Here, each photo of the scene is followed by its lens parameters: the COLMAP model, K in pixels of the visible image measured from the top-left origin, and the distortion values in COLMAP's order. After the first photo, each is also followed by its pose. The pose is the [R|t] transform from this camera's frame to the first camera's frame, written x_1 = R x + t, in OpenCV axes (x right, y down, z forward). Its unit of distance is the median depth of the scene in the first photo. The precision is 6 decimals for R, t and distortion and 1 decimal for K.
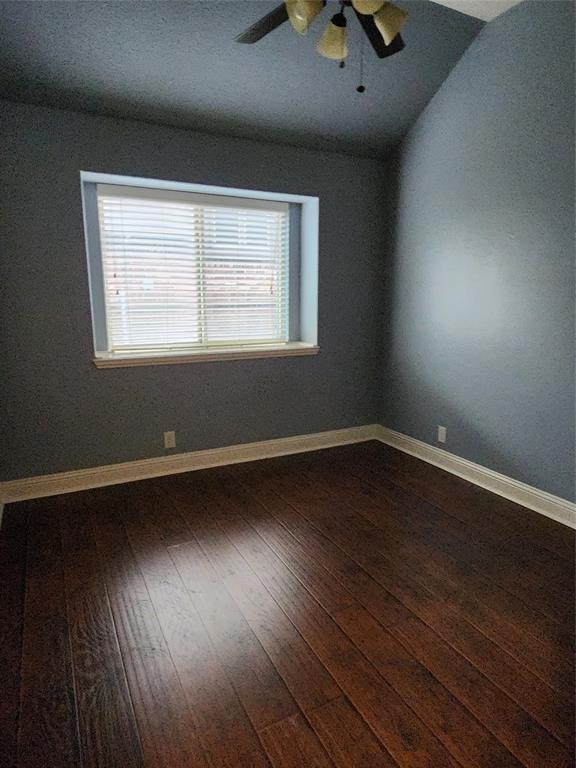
lens RADIAL K [[474.3, 0, 288.0], [0, 474.3, 384.0], [0, 0, 1]] dist [0.003614, -0.000728]
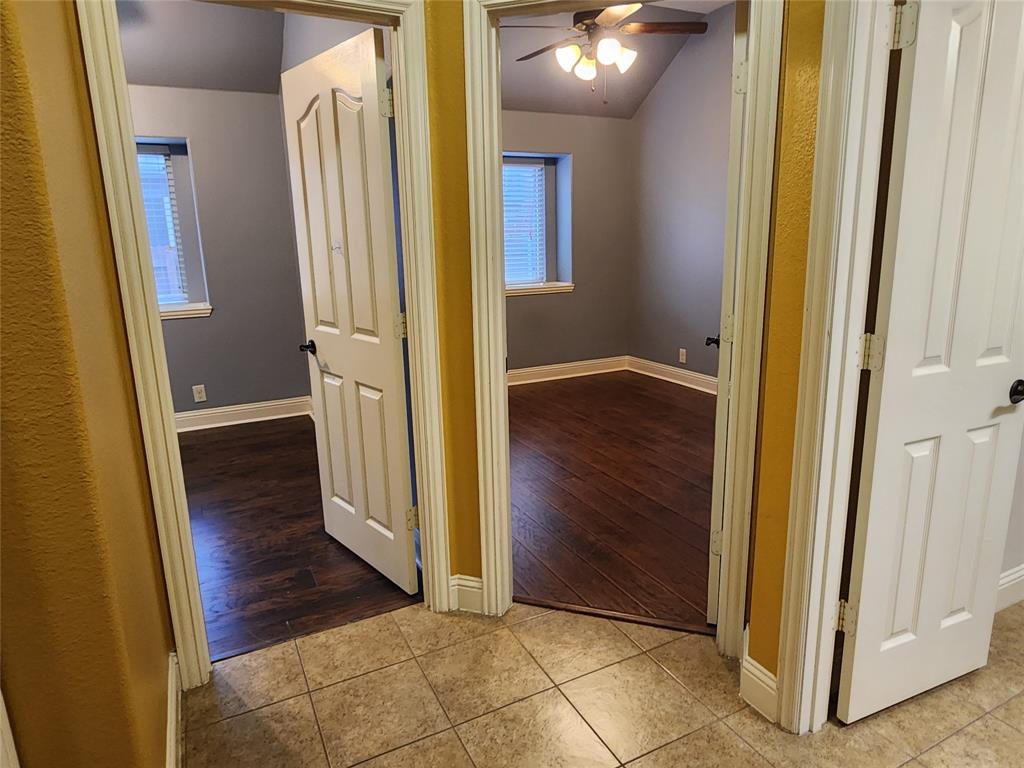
lens RADIAL K [[632.3, 0, 506.2], [0, 632.3, 377.1], [0, 0, 1]] dist [0.003614, -0.000728]
pose [[0.999430, -0.025074, -0.022615, -0.075888], [0.025486, 0.999511, 0.018100, 0.123063], [0.022150, -0.018666, 0.999580, -0.576044]]
